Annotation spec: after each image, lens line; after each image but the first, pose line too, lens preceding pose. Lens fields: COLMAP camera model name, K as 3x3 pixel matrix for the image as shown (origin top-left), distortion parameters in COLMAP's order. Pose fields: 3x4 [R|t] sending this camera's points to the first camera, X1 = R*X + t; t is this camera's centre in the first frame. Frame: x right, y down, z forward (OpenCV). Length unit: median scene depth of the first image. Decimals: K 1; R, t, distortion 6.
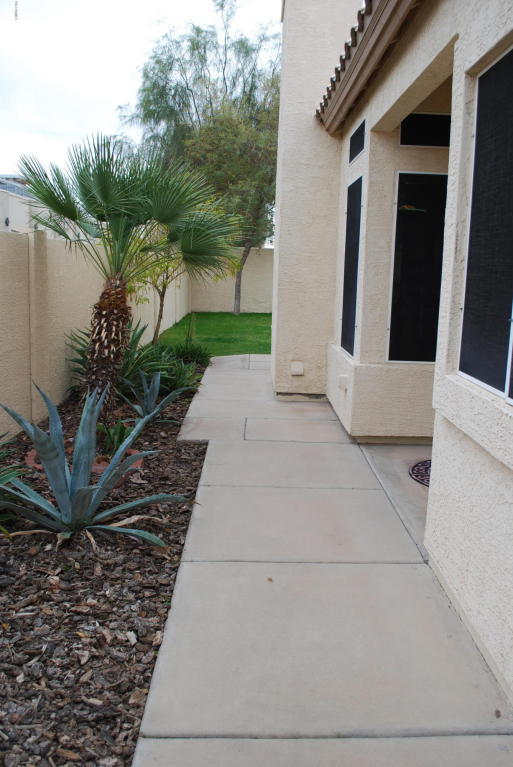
lens RADIAL K [[707.5, 0, 256.3], [0, 707.5, 383.3], [0, 0, 1]] dist [-0.063539, 0.000000]
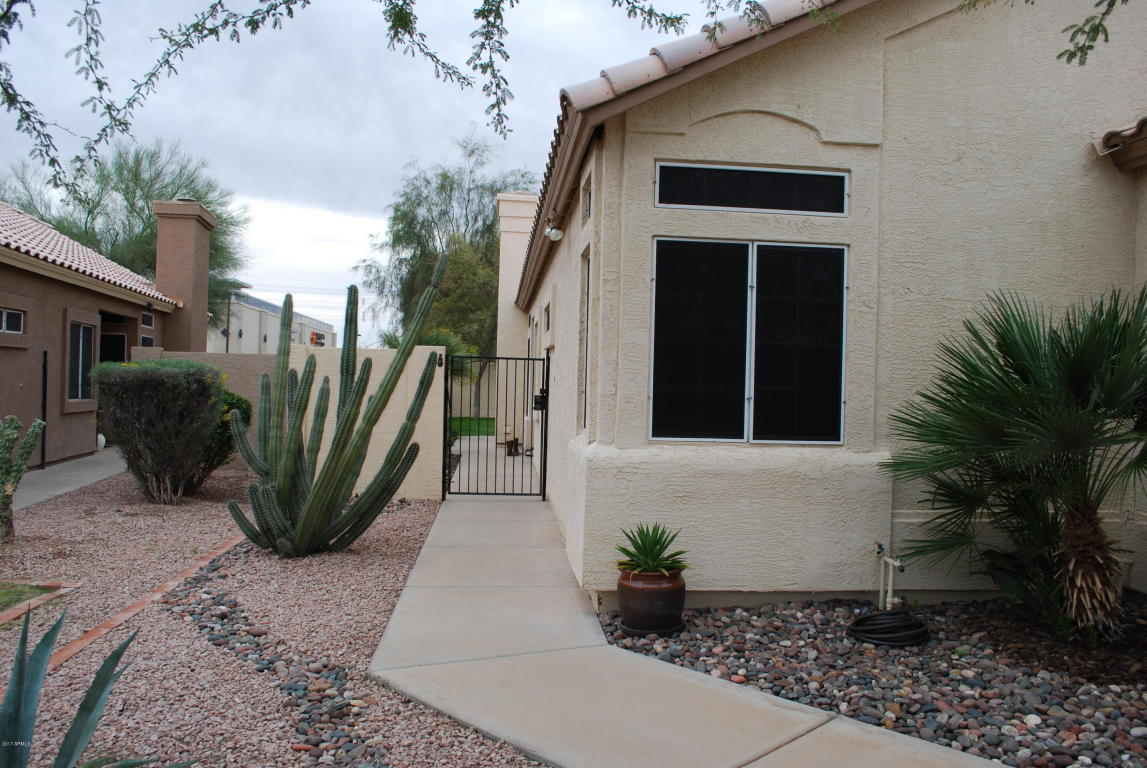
lens RADIAL K [[903.4, 0, 573.4], [0, 903.4, 384.1], [0, 0, 1]] dist [-0.087510, 0.013819]
pose [[0.996566, 0.013057, 0.081763, 0.009981], [0.000616, 0.986292, -0.165008, 0.069794], [-0.082797, 0.164491, 0.982897, -0.384594]]
